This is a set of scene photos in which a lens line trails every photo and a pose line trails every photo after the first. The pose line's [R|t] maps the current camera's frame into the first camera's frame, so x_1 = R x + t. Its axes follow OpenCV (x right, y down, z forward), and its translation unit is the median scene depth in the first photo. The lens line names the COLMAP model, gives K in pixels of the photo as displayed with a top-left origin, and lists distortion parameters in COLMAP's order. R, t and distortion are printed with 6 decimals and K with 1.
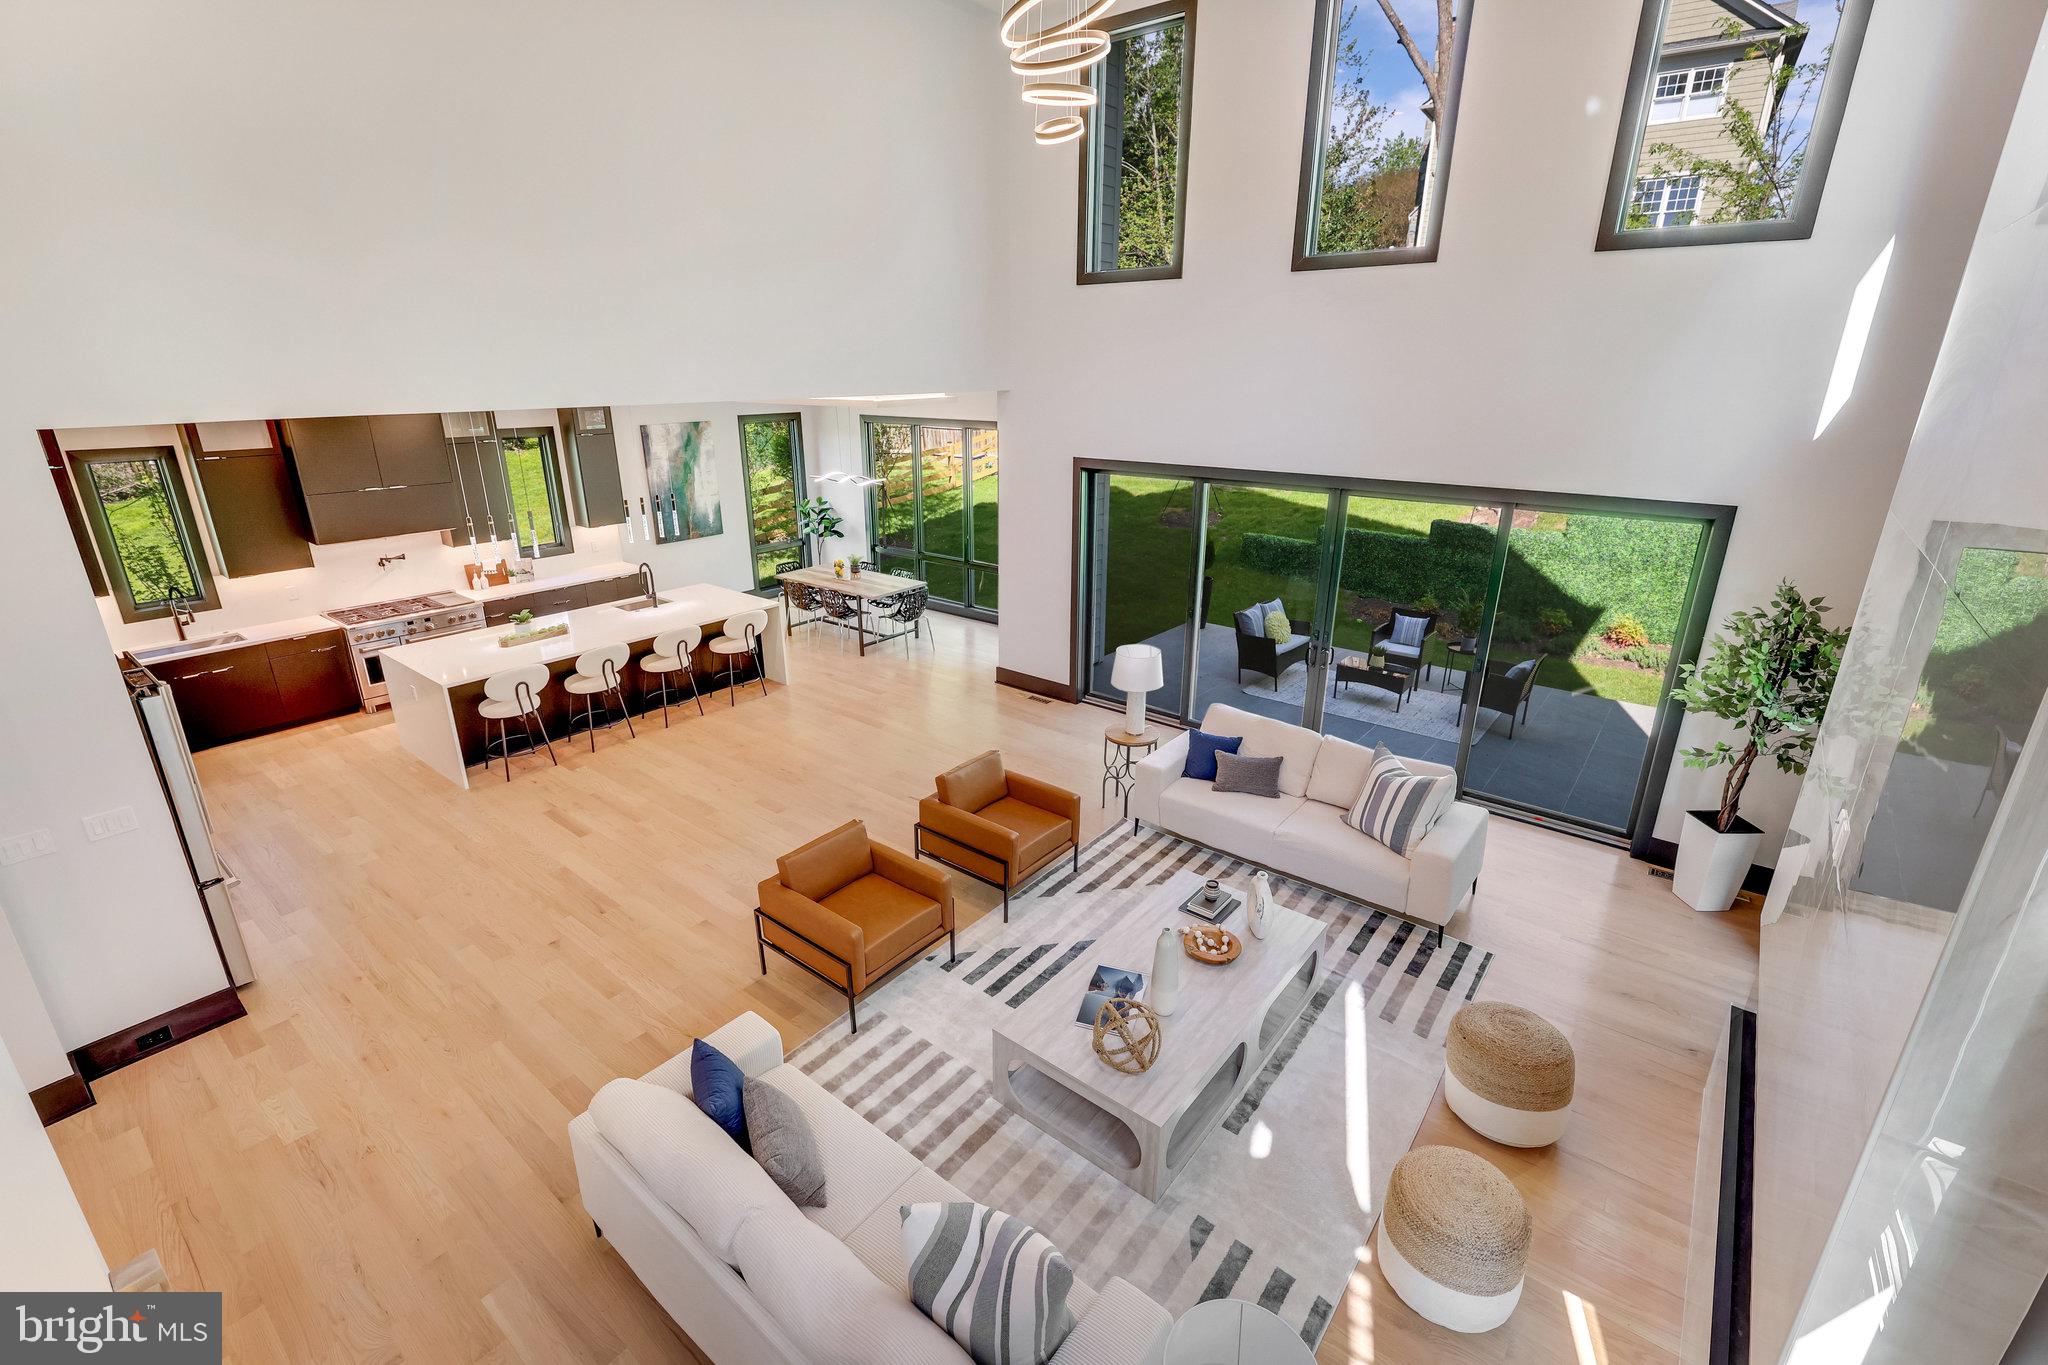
lens RADIAL K [[891.7, 0, 1015.6], [0, 891.7, 672.4], [0, 0, 1]] dist [0.001569, 0.000049]
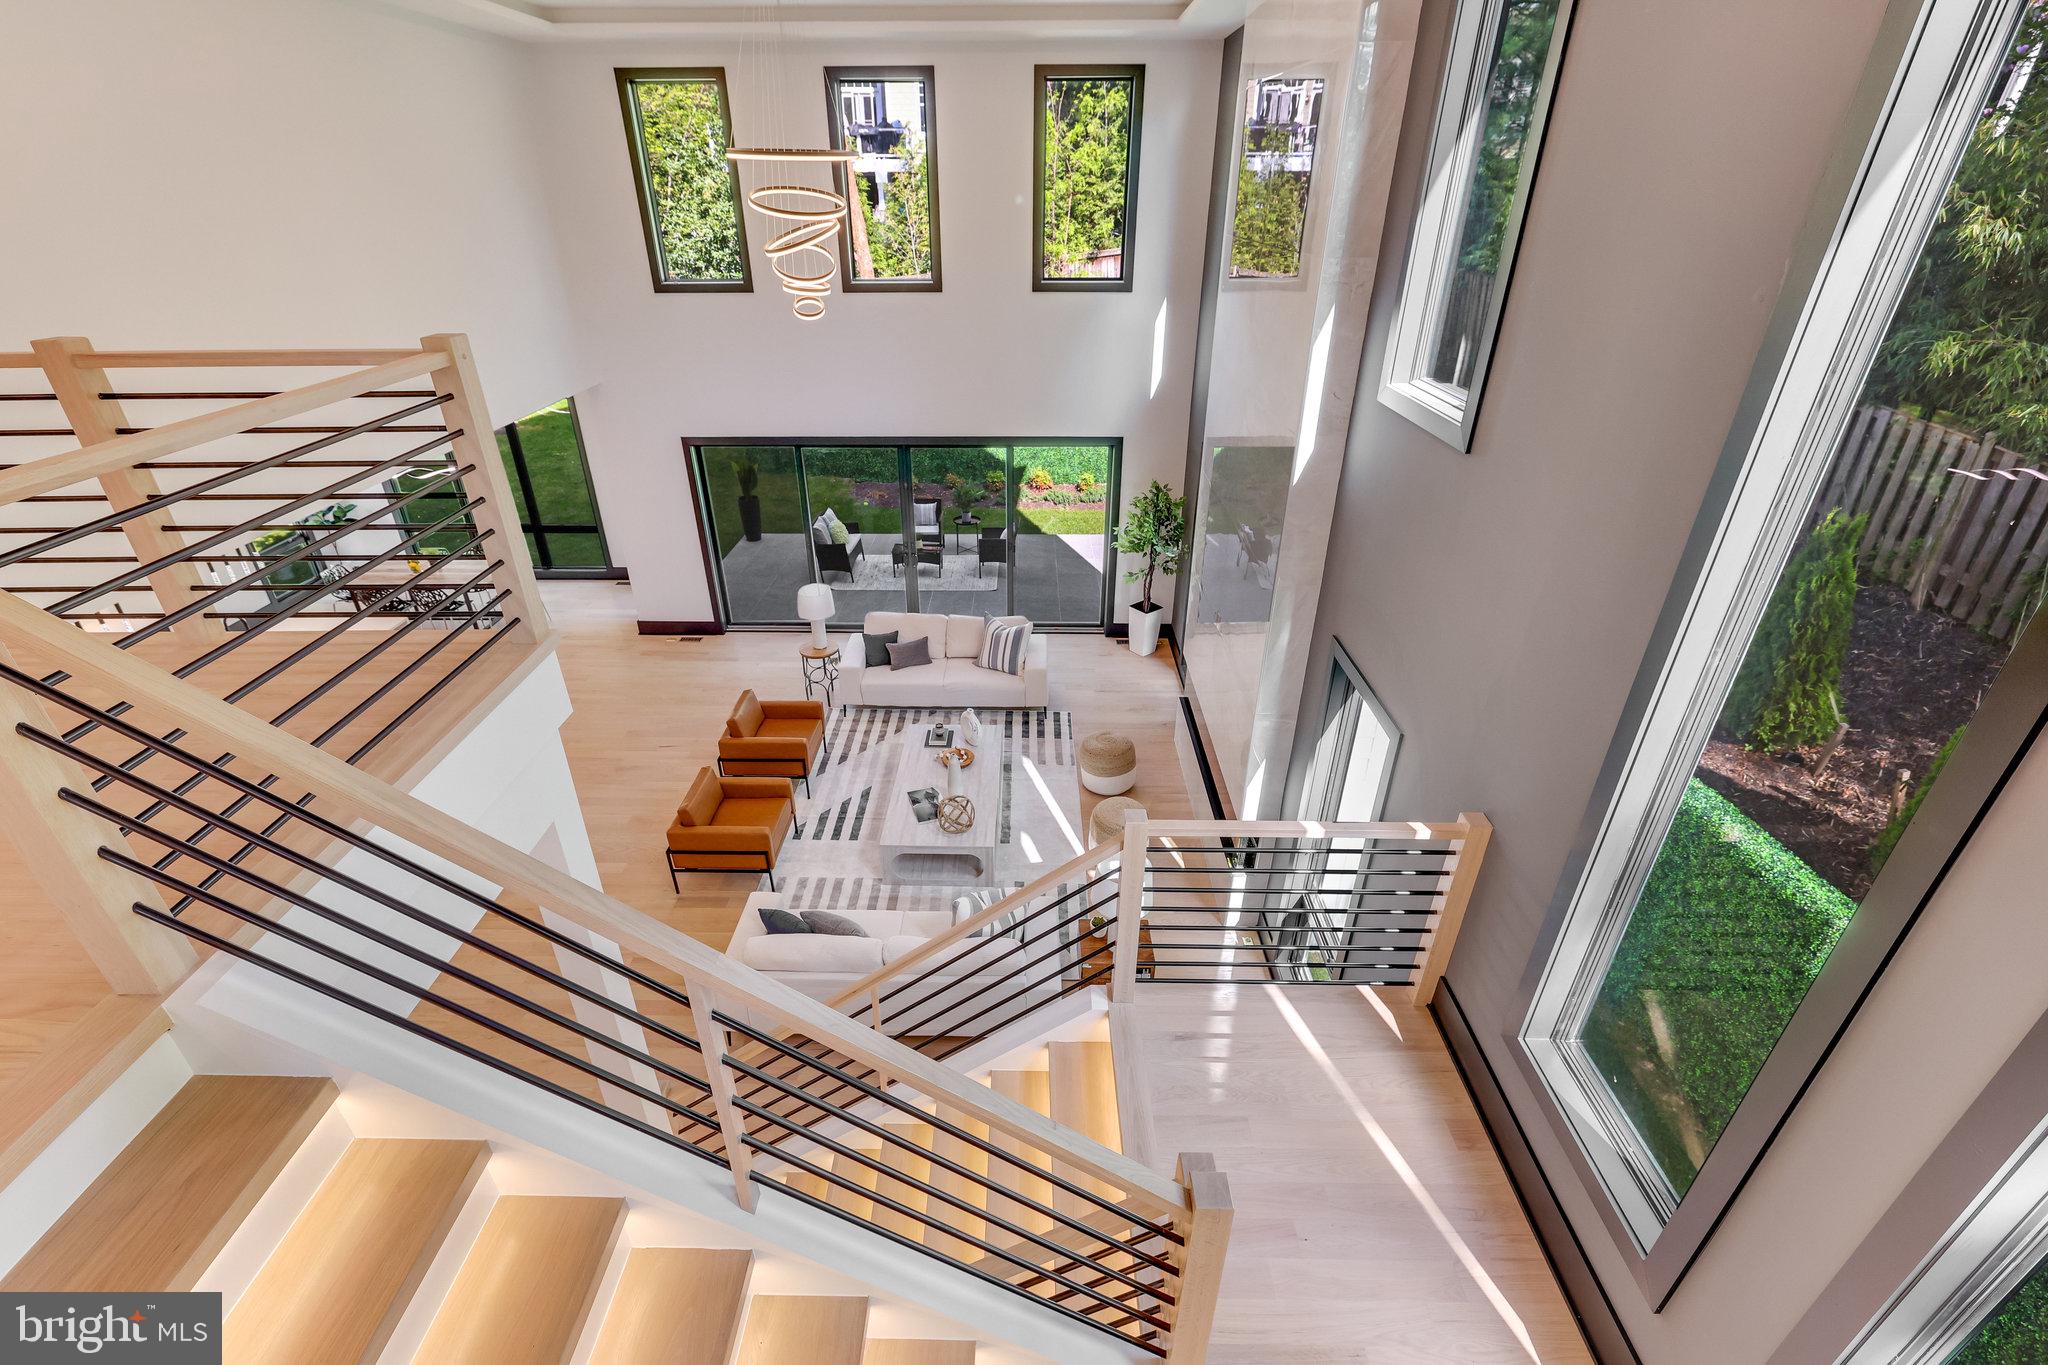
lens RADIAL K [[891.7, 0, 1017.7], [0, 891.7, 672.7], [0, 0, 1]] dist [0.001569, 0.000049]
pose [[0.787943, -0.294444, 0.540786, -0.442425], [0.200120, 0.953036, 0.227322, -0.169388], [-0.582321, -0.070894, 0.809862, -0.345924]]
